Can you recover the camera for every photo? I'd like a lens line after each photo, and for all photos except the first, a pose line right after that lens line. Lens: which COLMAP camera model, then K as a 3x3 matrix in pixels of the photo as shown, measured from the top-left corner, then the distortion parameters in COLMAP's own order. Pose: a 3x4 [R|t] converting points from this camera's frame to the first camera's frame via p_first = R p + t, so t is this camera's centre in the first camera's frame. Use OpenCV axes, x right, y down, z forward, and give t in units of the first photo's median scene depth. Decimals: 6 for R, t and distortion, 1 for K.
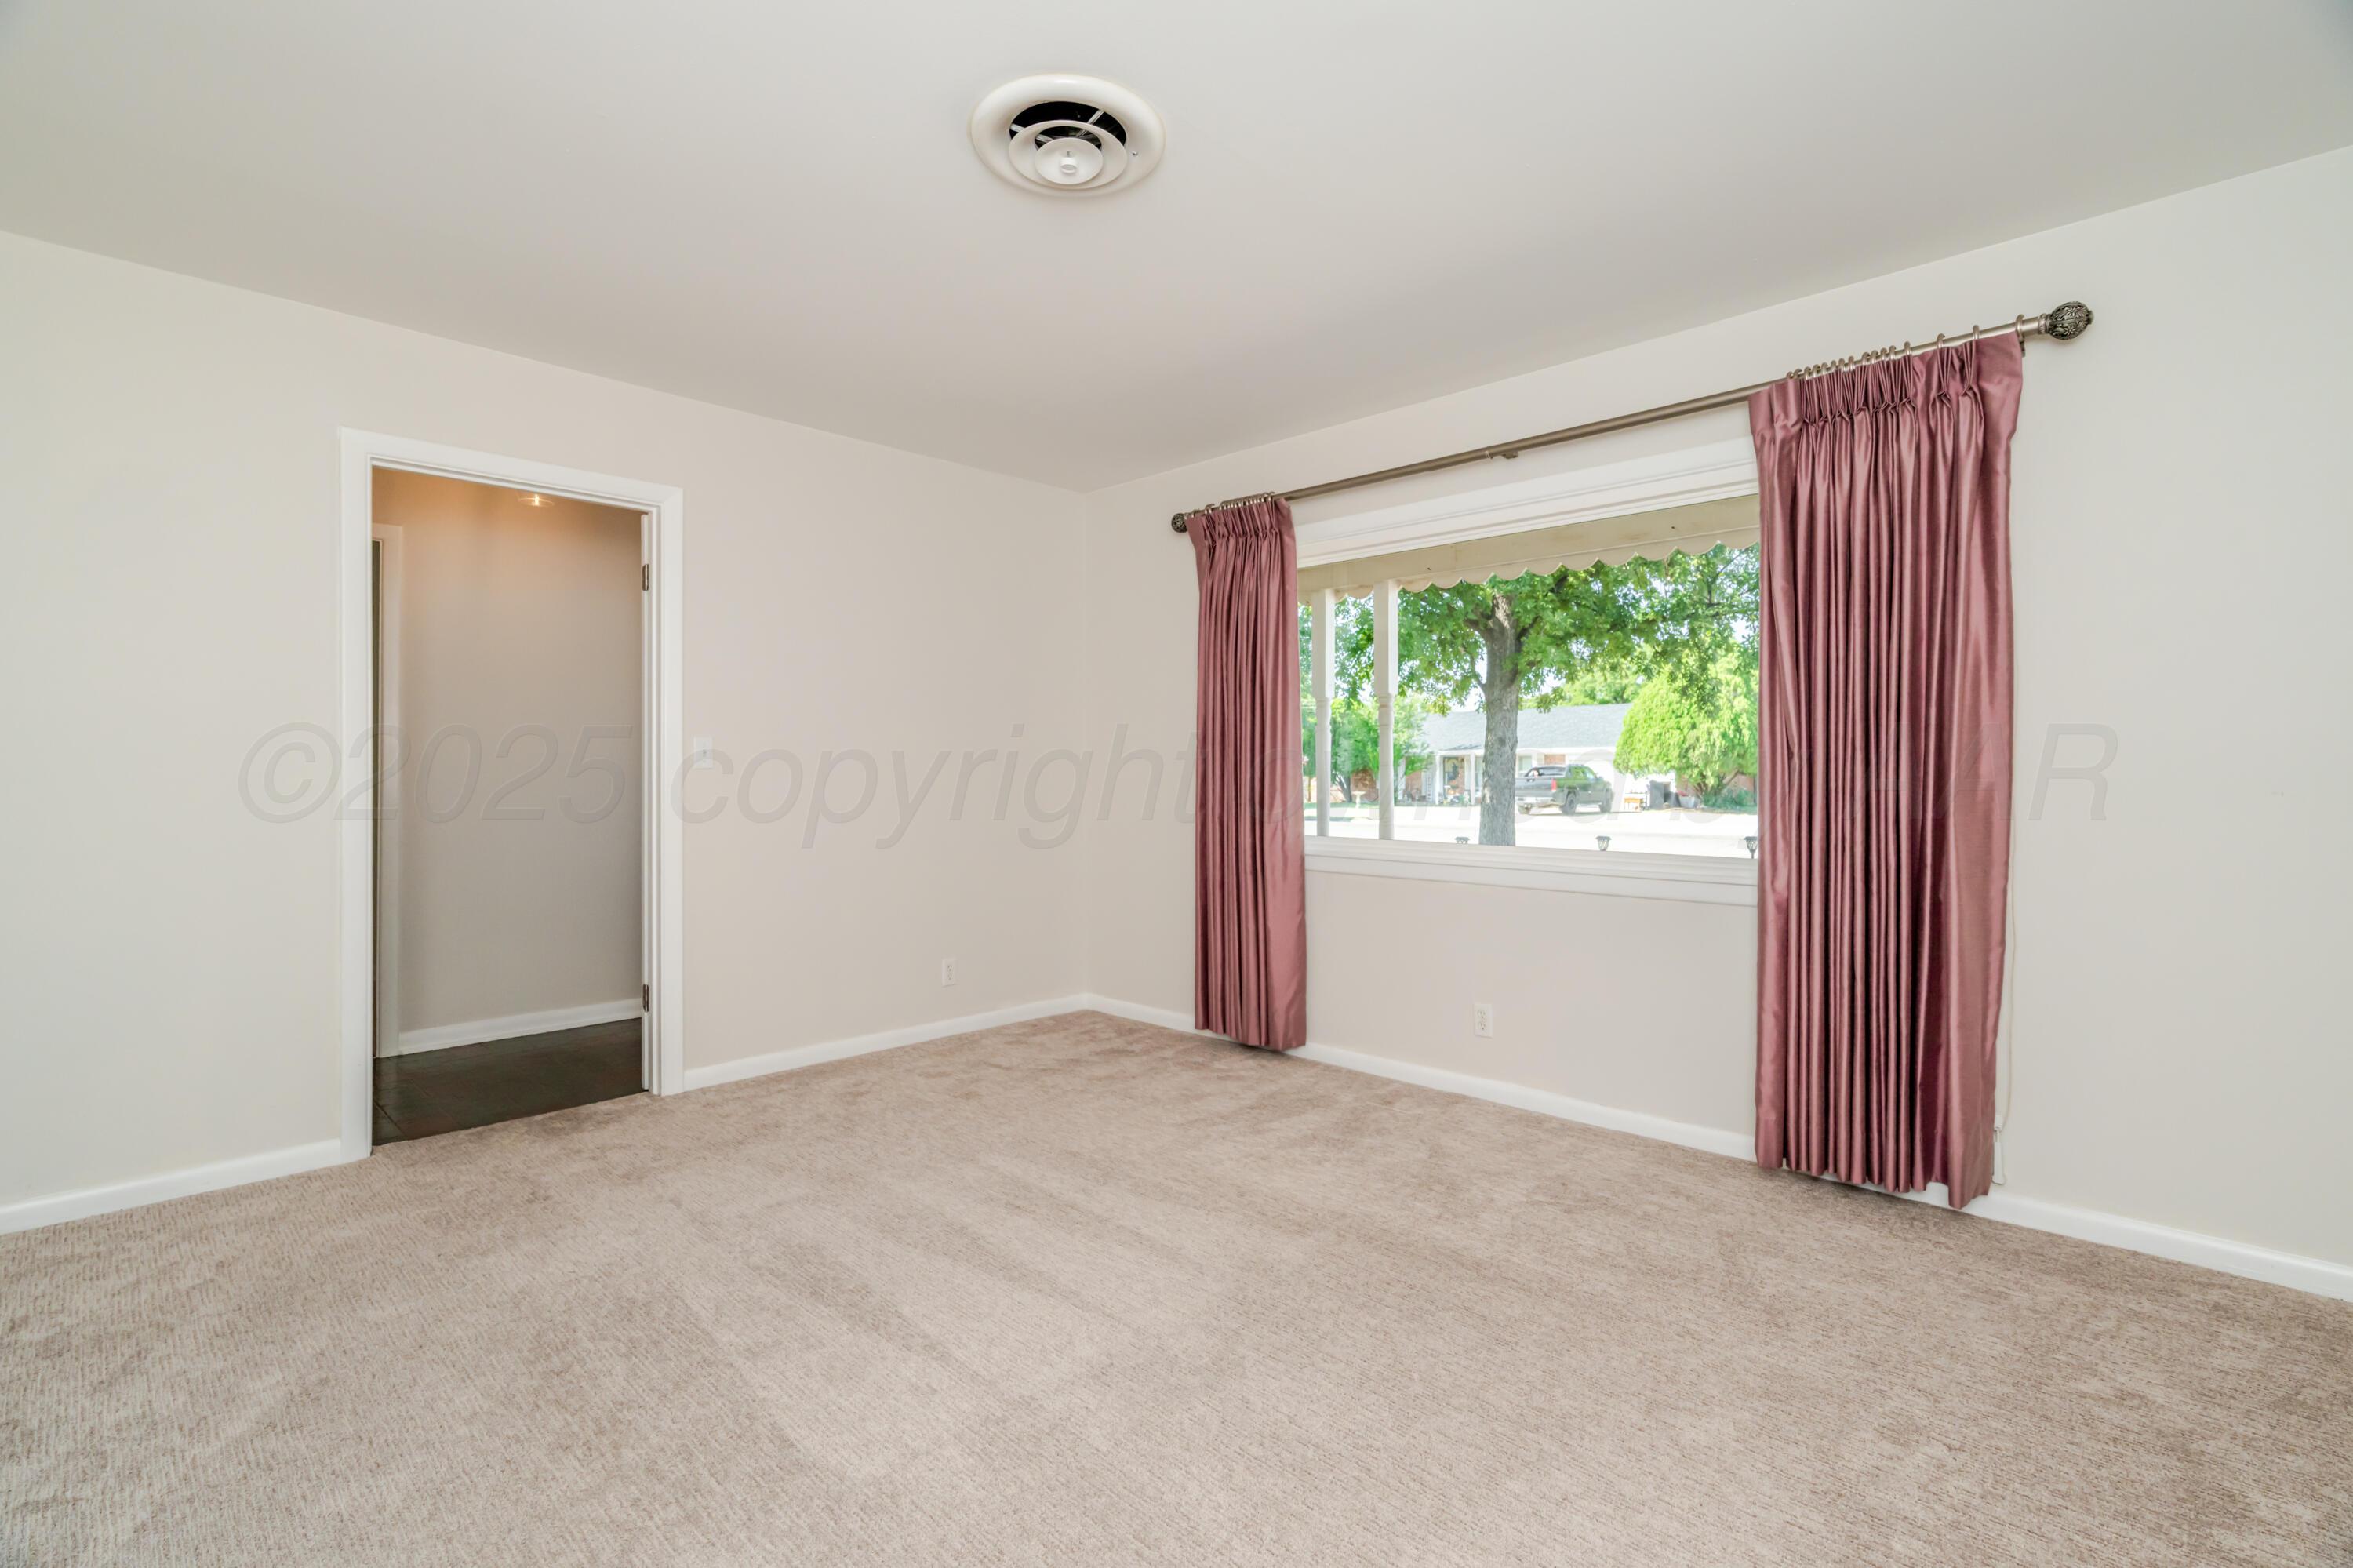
lens RADIAL K [[1077.9, 0, 1174.4], [0, 1077.9, 775.7], [0, 0, 1]] dist [-0.002043, 0.003794]
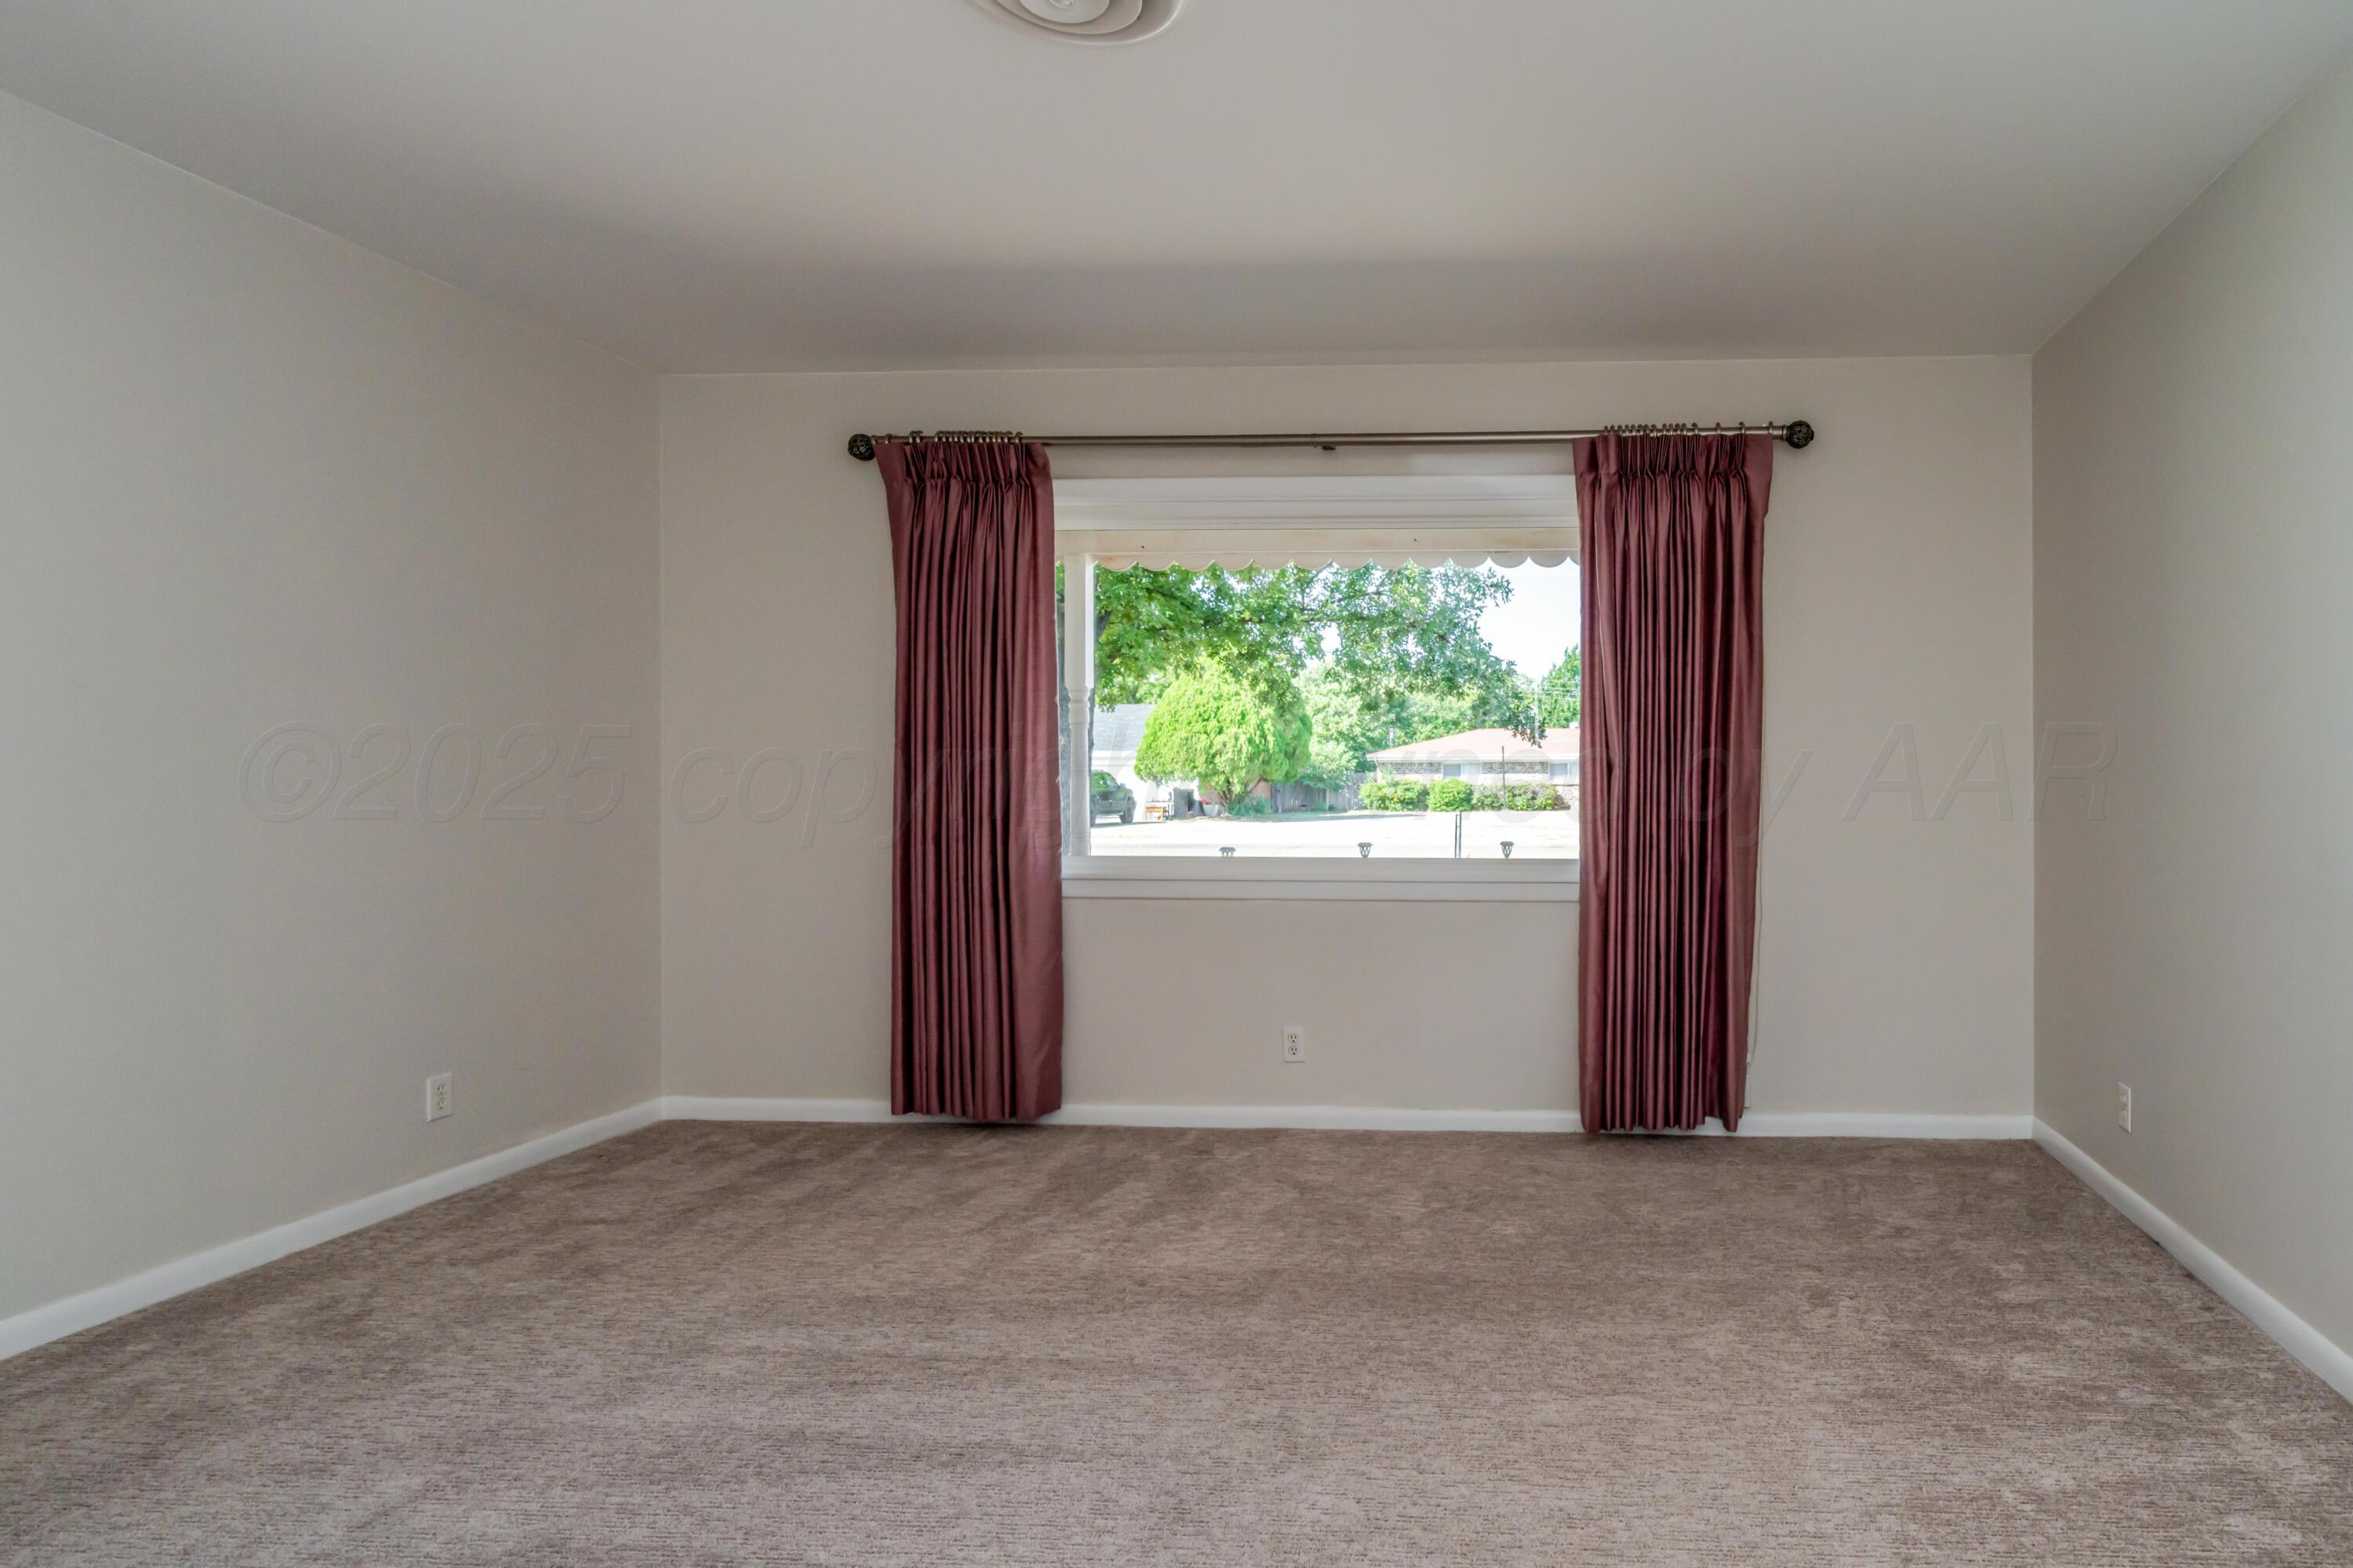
lens RADIAL K [[1385.4, 0, 1179.8], [0, 1385.4, 790.1], [0, 0, 1]] dist [-0.001674, 0.004477]
pose [[0.754301, -0.004145, 0.656515, -0.509904], [0.000198, 0.999981, 0.006086, -0.001435], [-0.656528, -0.004461, 0.754288, 0.139323]]
